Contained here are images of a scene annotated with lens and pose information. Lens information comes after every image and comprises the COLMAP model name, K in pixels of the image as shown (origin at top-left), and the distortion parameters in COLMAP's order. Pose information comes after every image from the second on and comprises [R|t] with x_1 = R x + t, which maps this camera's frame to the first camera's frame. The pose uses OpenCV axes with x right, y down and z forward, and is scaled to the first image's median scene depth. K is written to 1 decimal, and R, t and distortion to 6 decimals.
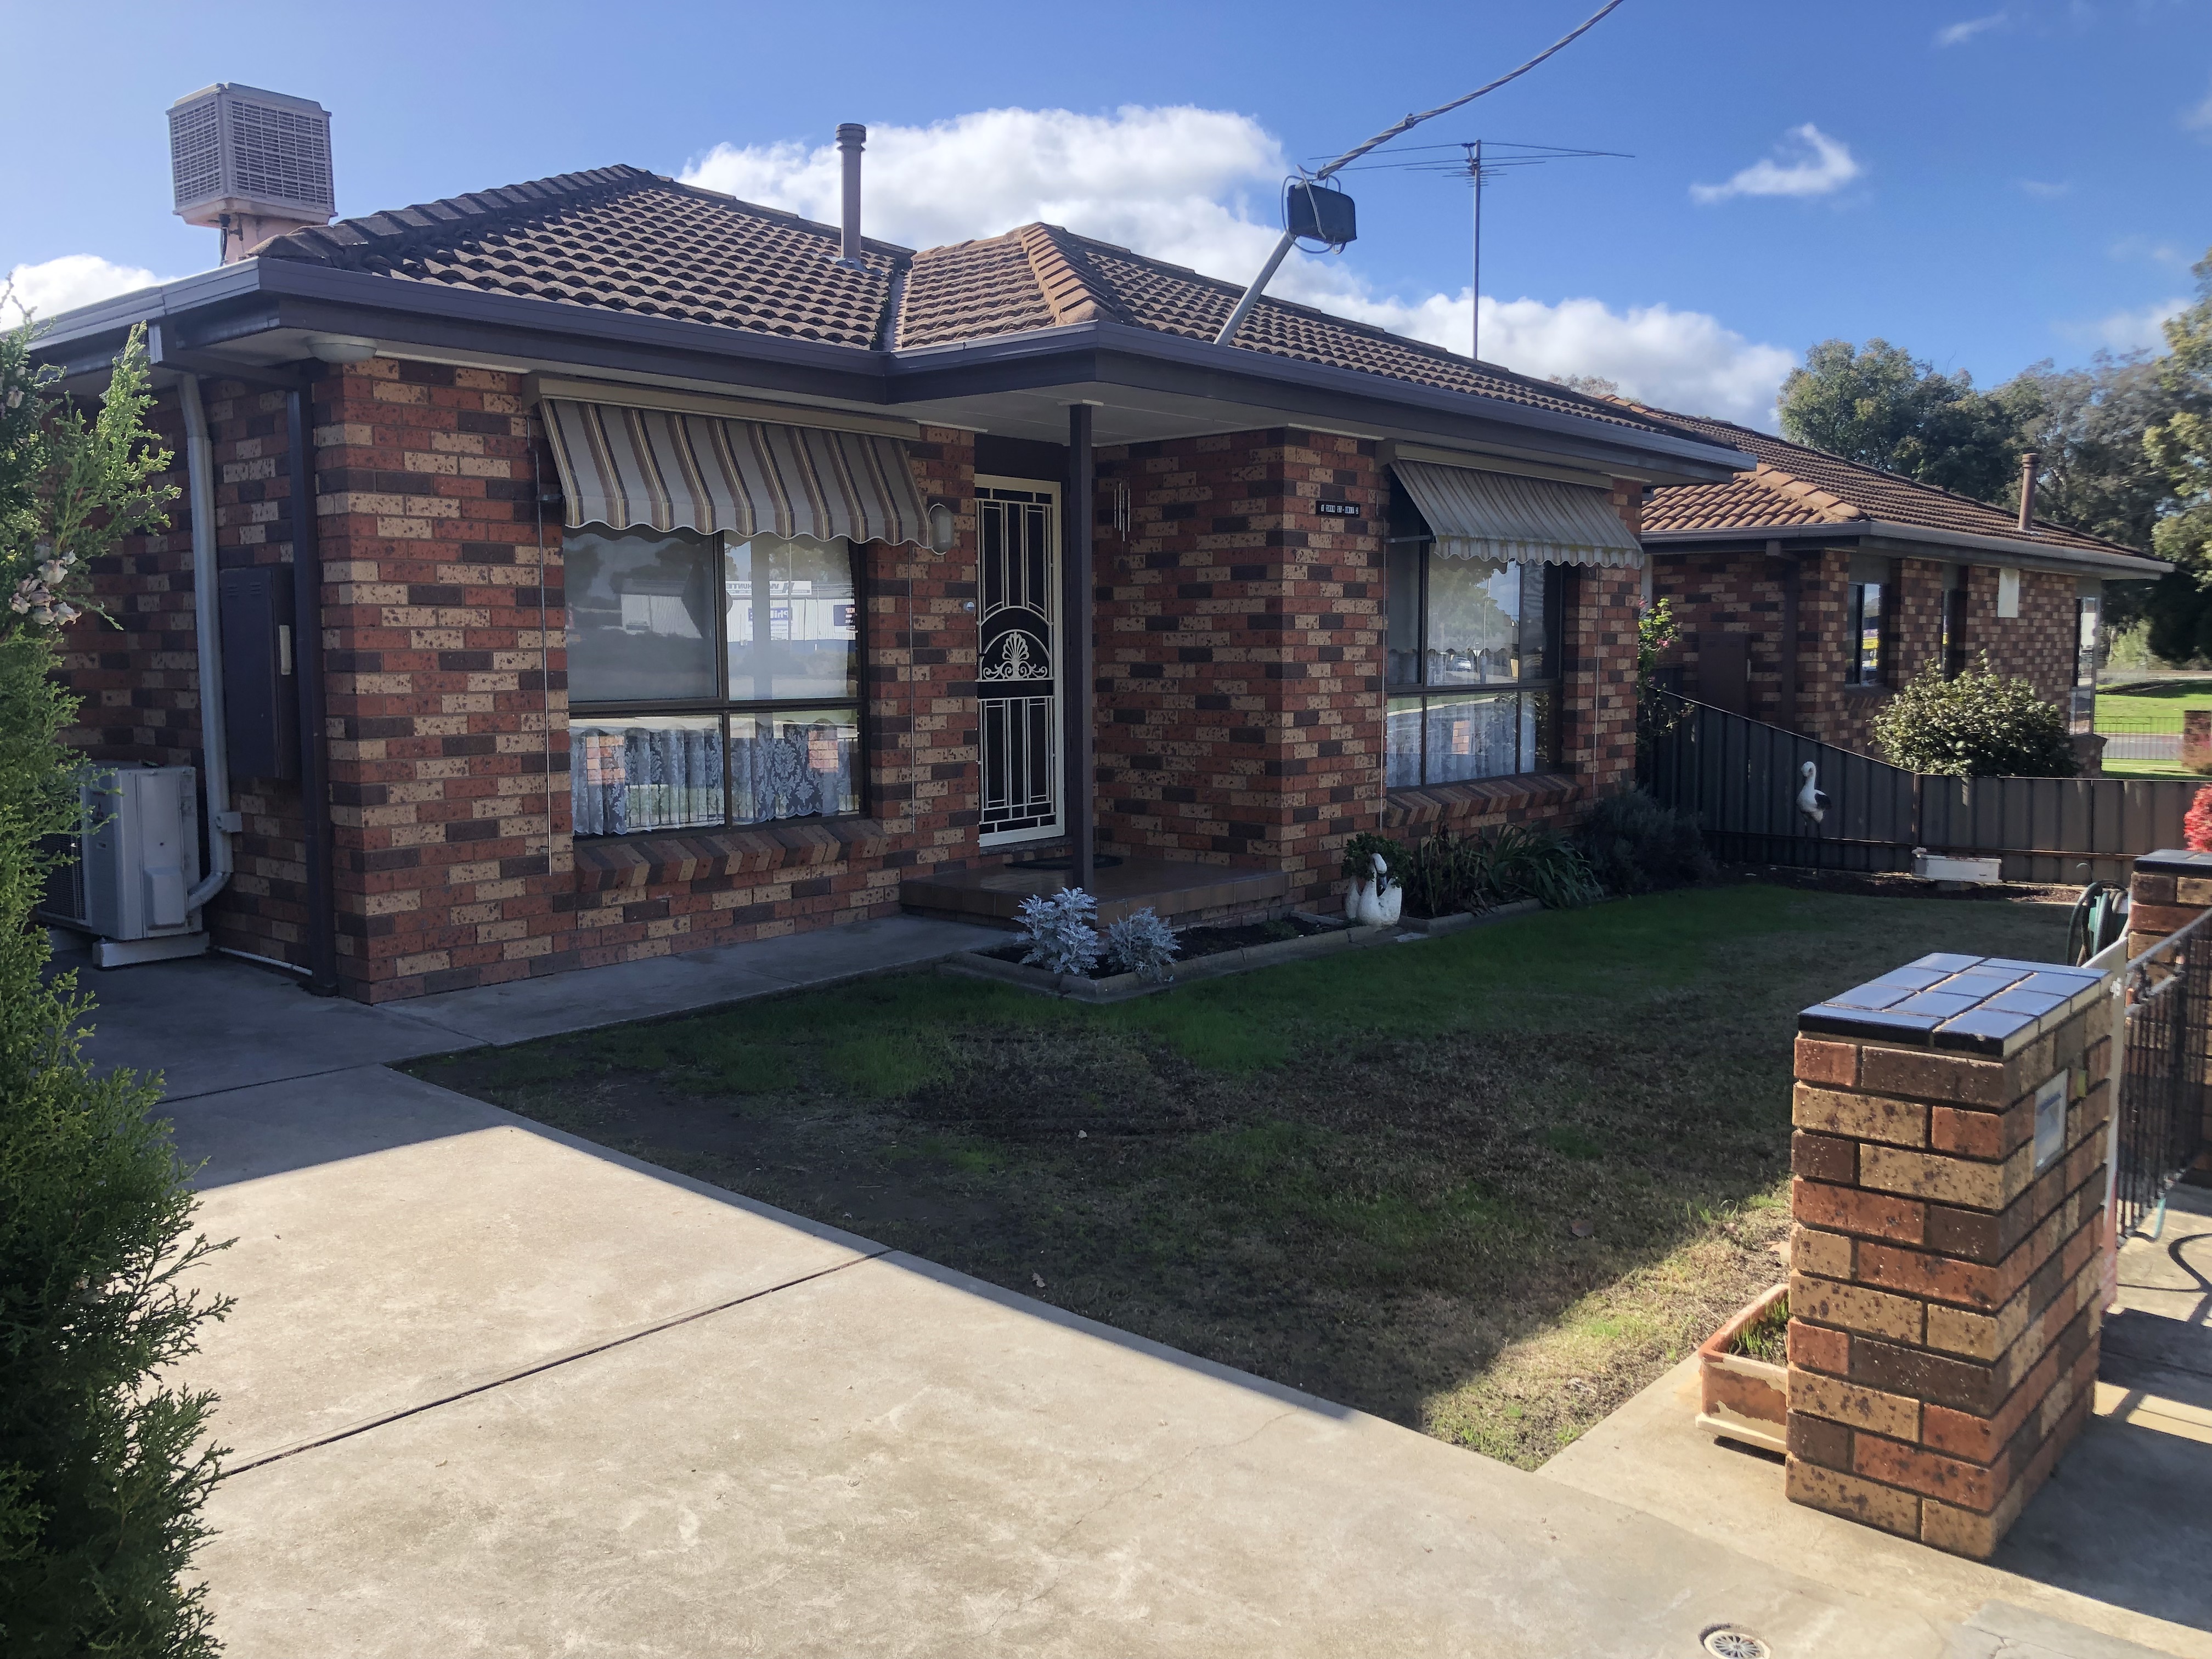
lens RADIAL K [[1802.1, 0, 1322.4], [0, 1802.1, 826.7], [0, 0, 1]] dist [0.179139, -0.421903]
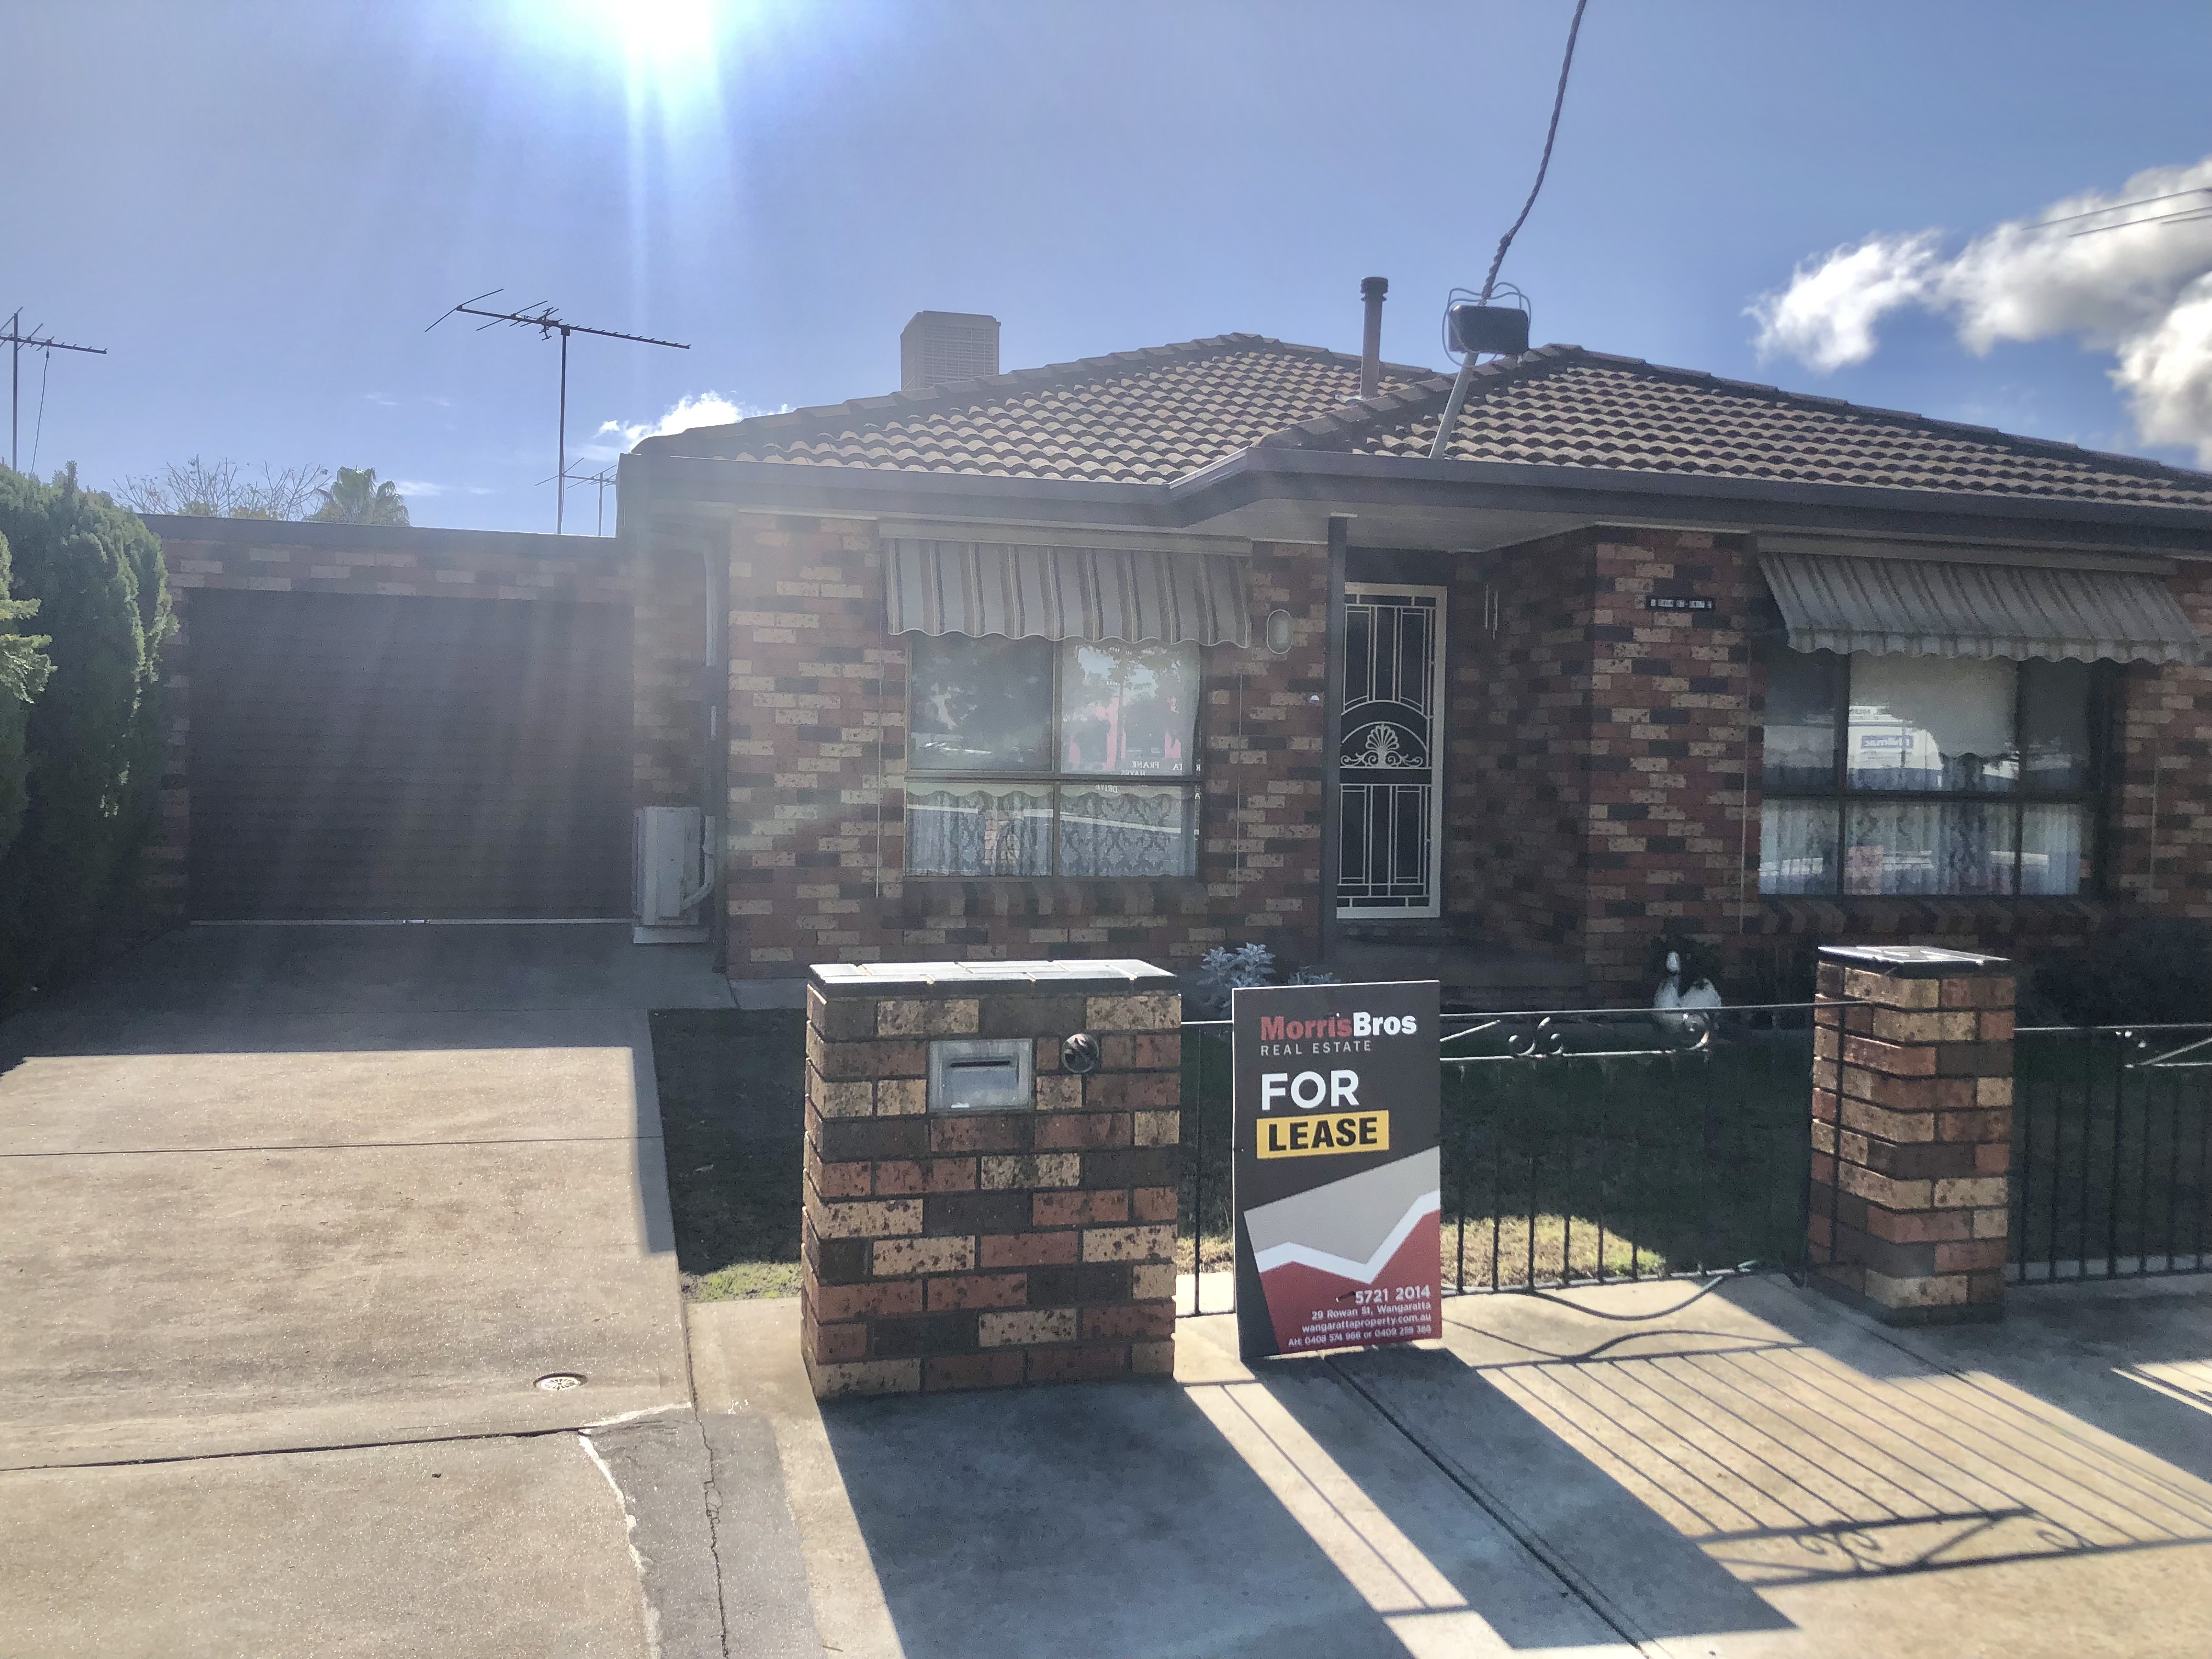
lens RADIAL K [[1830.7, 0, 1106.0], [0, 1830.7, 829.5], [0, 0, 1]] dist [-0.000338, -0.013006]
pose [[0.826130, 0.043465, -0.561801, 0.328505], [-0.077695, 0.996284, -0.037171, 0.009601], [0.558098, 0.074357, 0.826437, 0.007613]]
